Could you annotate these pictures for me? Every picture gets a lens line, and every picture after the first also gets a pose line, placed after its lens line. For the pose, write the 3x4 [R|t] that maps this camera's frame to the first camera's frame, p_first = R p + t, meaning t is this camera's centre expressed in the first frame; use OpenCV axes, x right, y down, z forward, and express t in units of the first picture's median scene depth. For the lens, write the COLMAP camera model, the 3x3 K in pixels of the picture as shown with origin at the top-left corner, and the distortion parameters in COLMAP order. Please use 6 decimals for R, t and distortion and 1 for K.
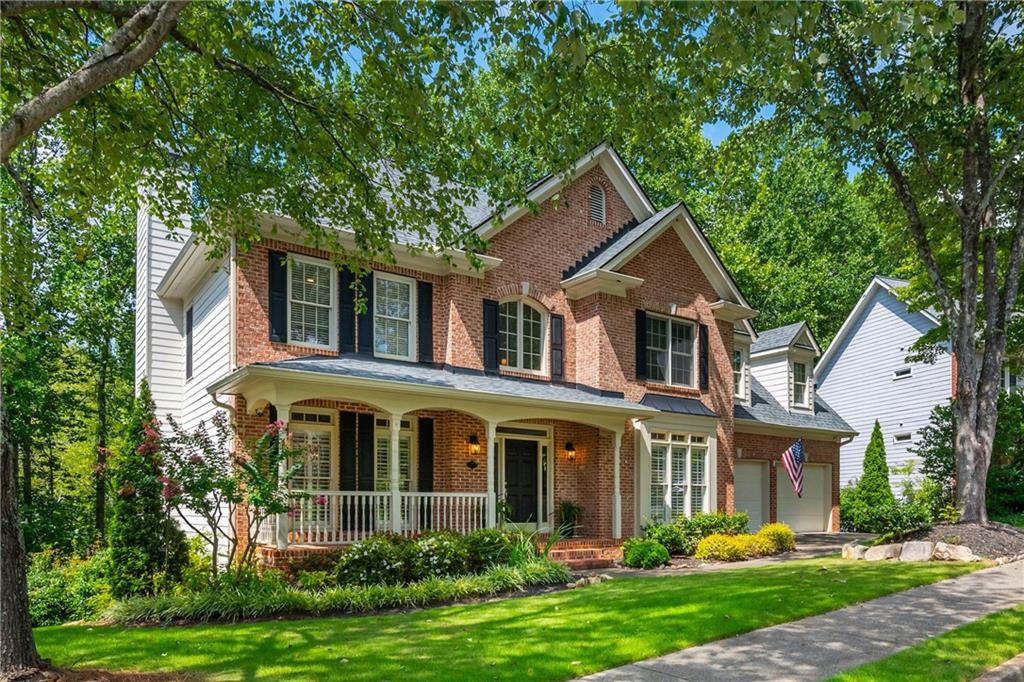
lens RADIAL K [[492.0, 0, 511.6], [0, 492.0, 344.8], [0, 0, 1]] dist [0.014019, -0.000200]
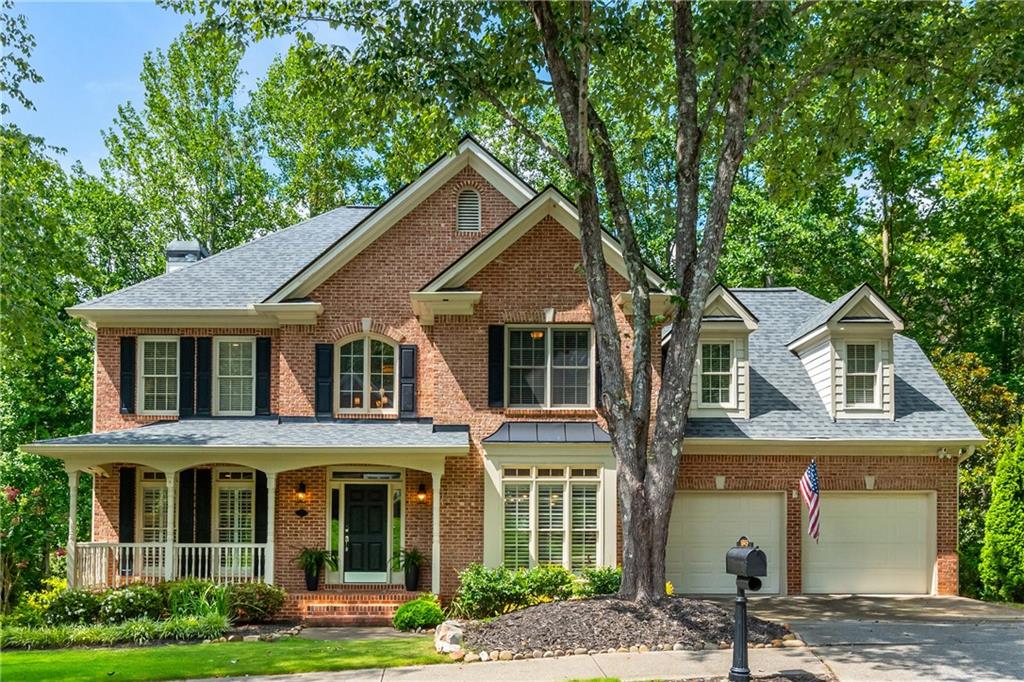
lens RADIAL K [[553.7, 0, 511.7], [0, 553.7, 340.9], [0, 0, 1]] dist [-0.000549, -0.000035]
pose [[0.891955, -0.143906, -0.428610, 0.726555], [0.134052, 0.989541, -0.053270, 0.012314], [0.431794, -0.009942, 0.901918, 0.146346]]
